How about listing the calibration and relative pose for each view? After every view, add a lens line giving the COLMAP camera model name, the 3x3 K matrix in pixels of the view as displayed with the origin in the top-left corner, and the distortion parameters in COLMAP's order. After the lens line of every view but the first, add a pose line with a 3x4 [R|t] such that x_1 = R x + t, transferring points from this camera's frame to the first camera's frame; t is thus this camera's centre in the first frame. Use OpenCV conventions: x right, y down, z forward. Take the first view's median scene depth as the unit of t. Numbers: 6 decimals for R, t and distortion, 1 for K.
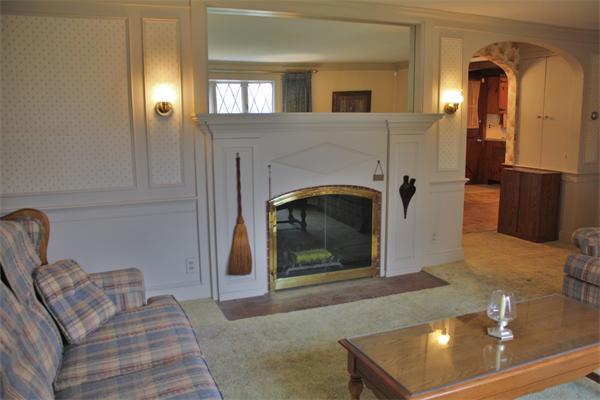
lens RADIAL K [[512.4, 0, 300.2], [0, 512.4, 199.5], [0, 0, 1]] dist [-0.128228, 0.055876]
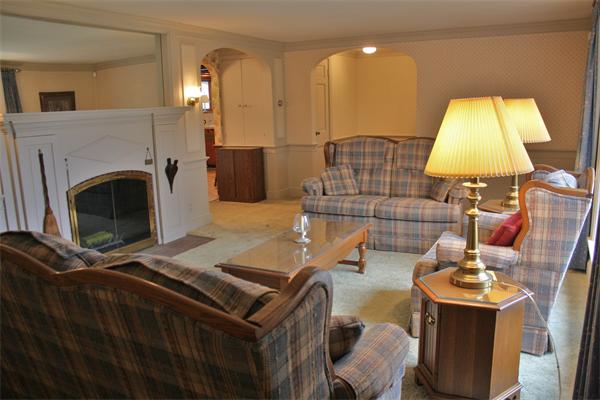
lens RADIAL K [[512.4, 0, 299.7], [0, 512.4, 202.5], [0, 0, 1]] dist [-0.128228, 0.055876]
pose [[0.774885, -0.142809, 0.615759, -0.305932], [0.133777, 0.989129, 0.061053, 0.025309], [-0.617784, 0.035065, 0.785566, -0.141921]]
